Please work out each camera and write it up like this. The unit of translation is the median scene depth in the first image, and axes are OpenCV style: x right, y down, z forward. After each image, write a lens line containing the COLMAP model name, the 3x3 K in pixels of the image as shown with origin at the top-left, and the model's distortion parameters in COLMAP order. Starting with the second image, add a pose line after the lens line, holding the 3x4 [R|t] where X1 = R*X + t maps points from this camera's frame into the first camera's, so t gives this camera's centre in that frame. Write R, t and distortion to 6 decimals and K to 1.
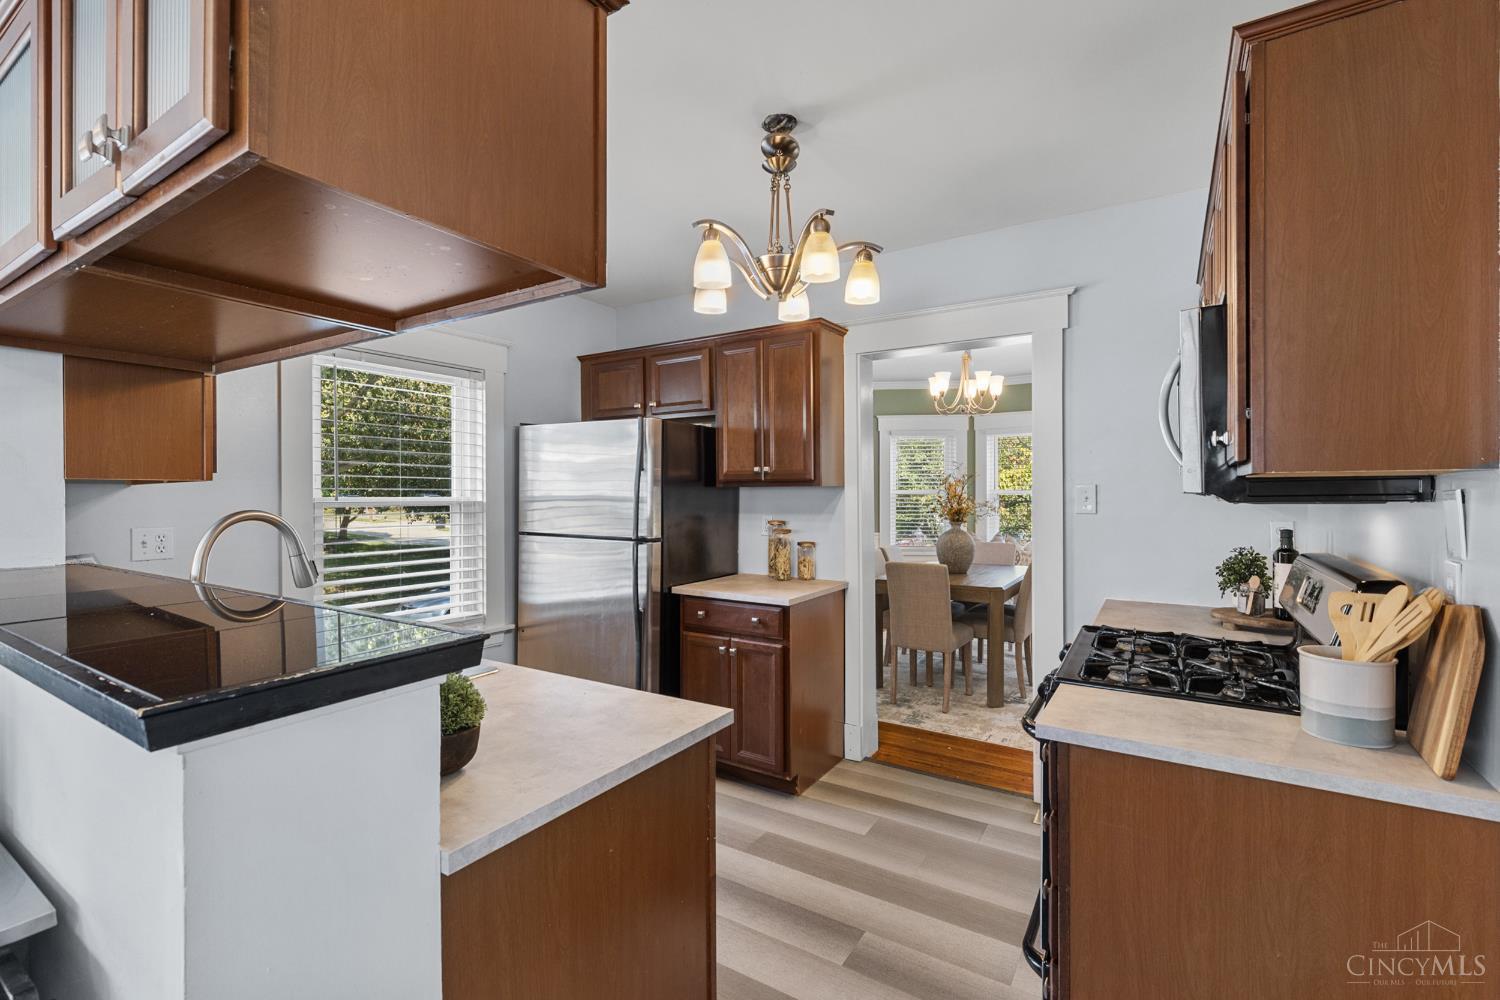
lens RADIAL K [[671.2, 0, 747.7], [0, 671.2, 490.5], [0, 0, 1]] dist [0.003661, -0.000030]
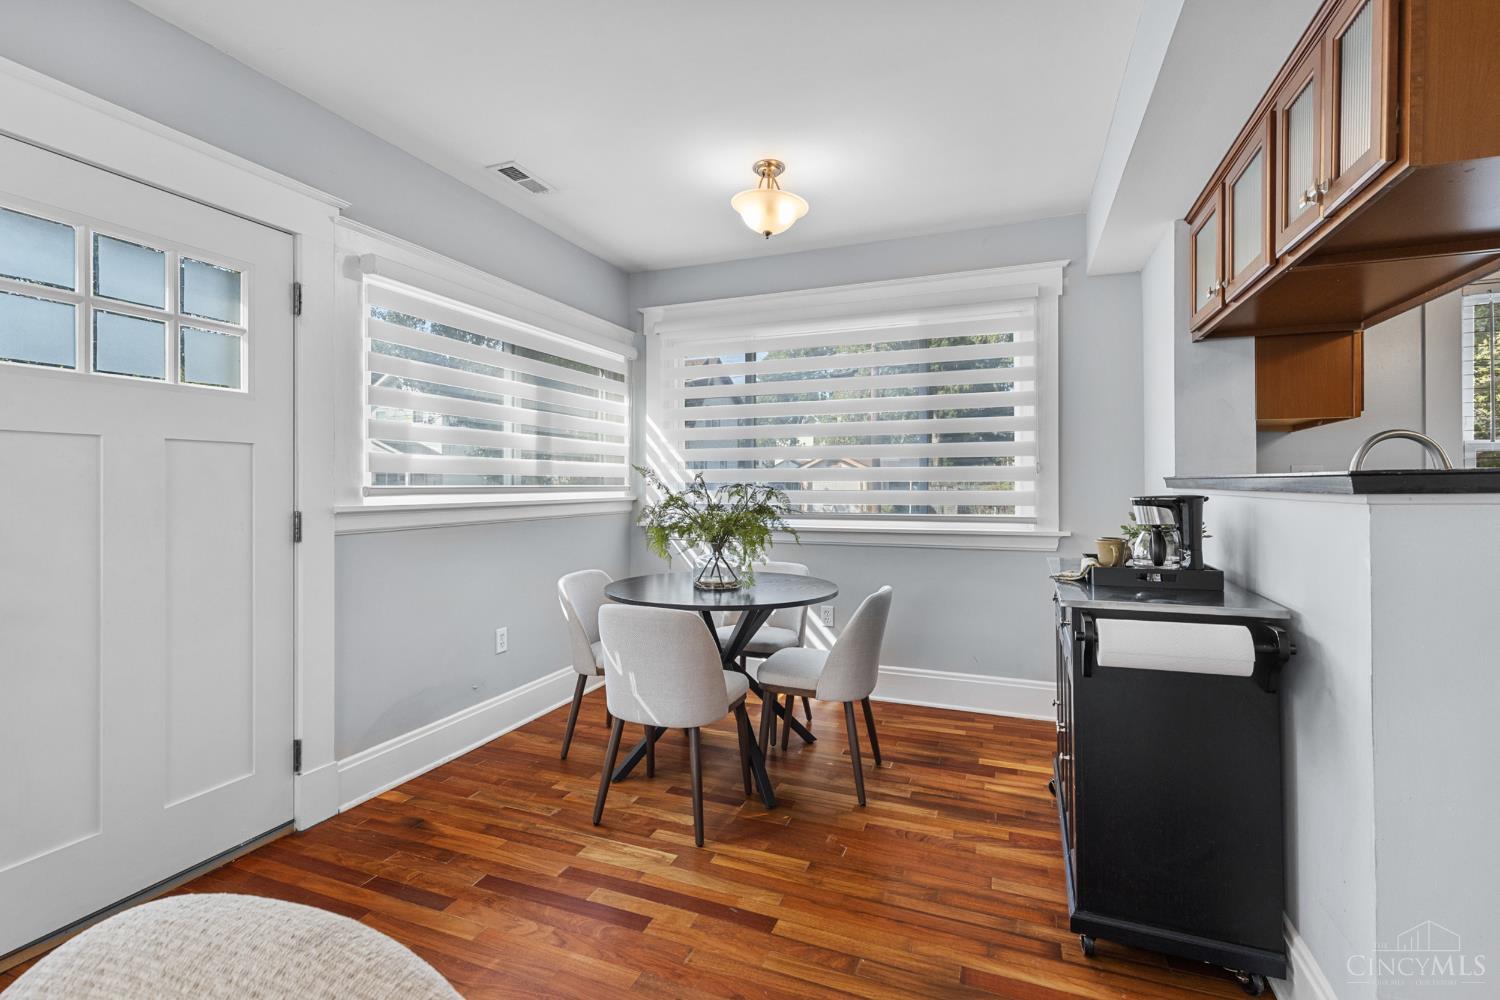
lens RADIAL K [[671.2, 0, 754.4], [0, 671.2, 486.3], [0, 0, 1]] dist [0.003661, -0.000030]
pose [[0.184354, 0.005576, -0.982844, 0.427604], [0.006968, 0.999951, 0.006980, 0.191121], [0.982835, -0.008135, 0.184307, -0.640032]]
